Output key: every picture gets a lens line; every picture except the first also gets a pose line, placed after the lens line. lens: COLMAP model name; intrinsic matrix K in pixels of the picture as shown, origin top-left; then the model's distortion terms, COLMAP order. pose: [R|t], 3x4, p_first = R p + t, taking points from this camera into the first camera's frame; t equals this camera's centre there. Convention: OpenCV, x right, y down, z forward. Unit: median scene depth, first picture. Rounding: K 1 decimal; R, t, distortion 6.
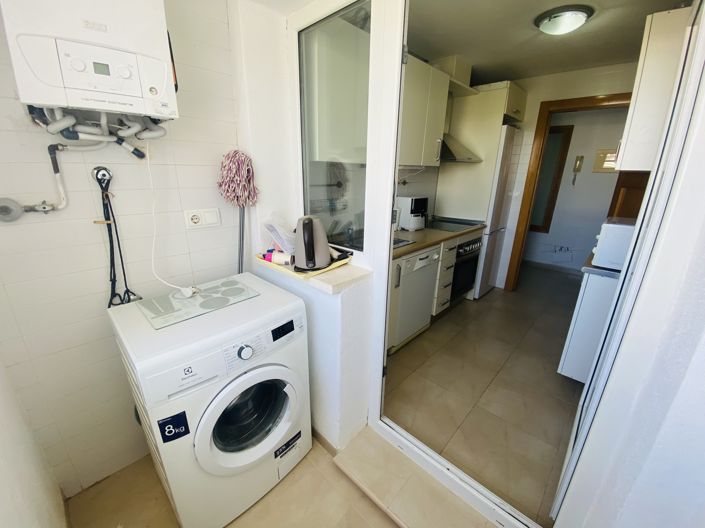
lens RADIAL K [[282.5, 0, 352.5], [0, 282.5, 264.0], [0, 0, 1]] dist [0.021784, -0.018792]
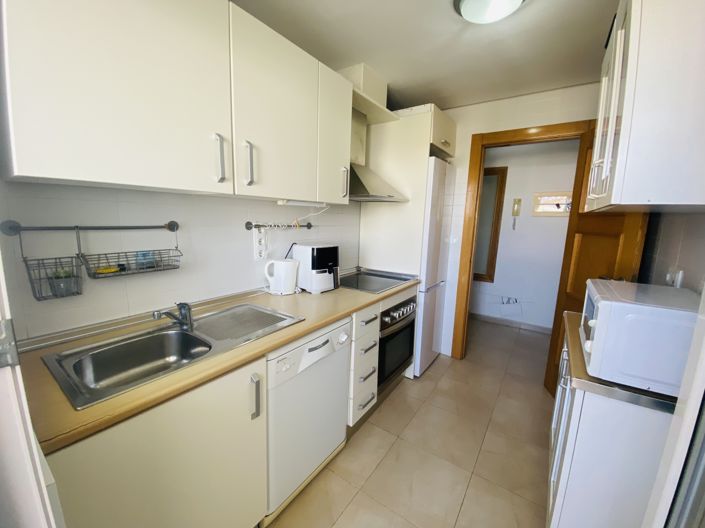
lens RADIAL K [[284.2, 0, 349.8], [0, 284.2, 265.1], [0, 0, 1]] dist [0.047008, -0.034149]
pose [[0.988771, -0.014026, 0.148777, 0.188115], [0.035226, 0.989406, -0.140836, -0.085453], [-0.145225, 0.144496, 0.978790, 0.298448]]
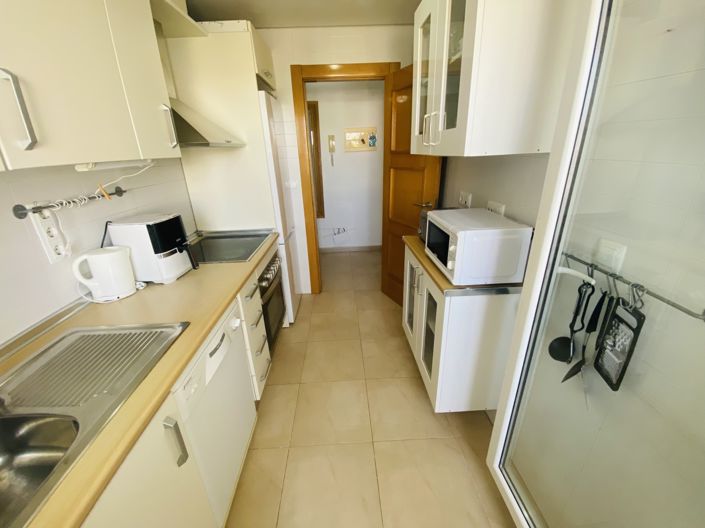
lens RADIAL K [[284.2, 0, 349.8], [0, 284.2, 265.1], [0, 0, 1]] dist [0.047008, -0.034149]
pose [[0.698896, -0.303530, 0.647621, 0.104726], [0.263221, 0.951088, 0.161700, -0.145720], [-0.665025, 0.057456, 0.744607, 0.368106]]
